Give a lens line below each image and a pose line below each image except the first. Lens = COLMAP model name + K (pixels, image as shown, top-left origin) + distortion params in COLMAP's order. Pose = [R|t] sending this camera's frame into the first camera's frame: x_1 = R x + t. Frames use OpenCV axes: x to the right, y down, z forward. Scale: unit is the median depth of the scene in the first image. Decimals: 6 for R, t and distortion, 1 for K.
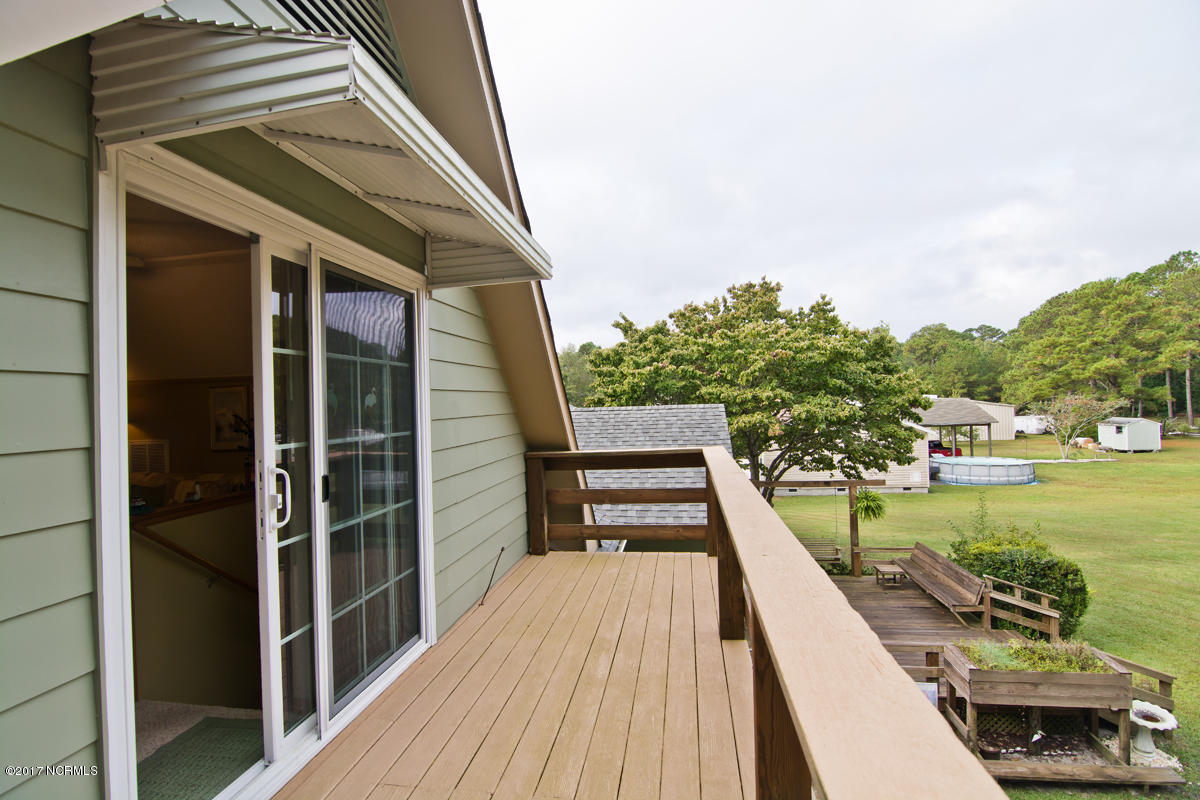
lens RADIAL K [[590.4, 0, 600.0], [0, 590.4, 400.0], [0, 0, 1]] dist [-0.002836, -0.001785]
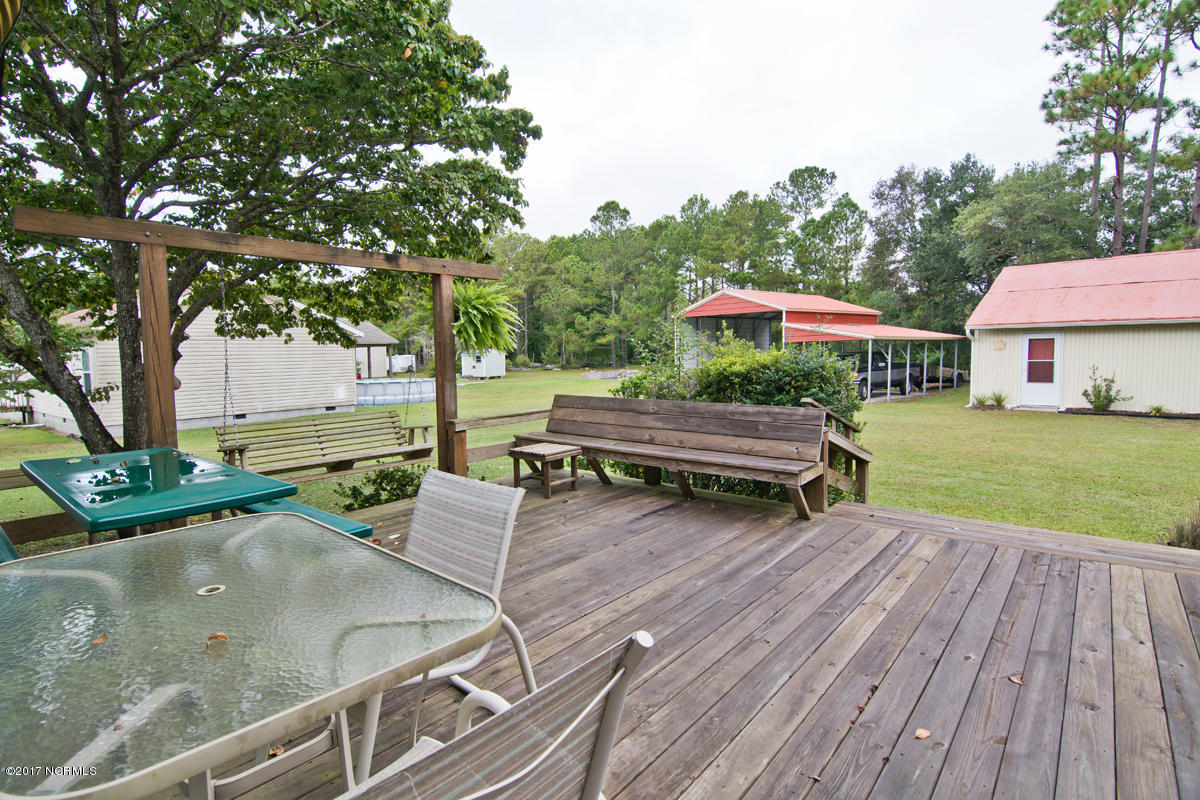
lens RADIAL K [[590.4, 0, 600.0], [0, 590.4, 400.0], [0, 0, 1]] dist [-0.002836, -0.001785]
pose [[0.520390, -0.040762, 0.852956, 0.151337], [-0.009558, 0.998519, 0.053550, 0.250681], [-0.853875, -0.036020, 0.519229, 0.822896]]
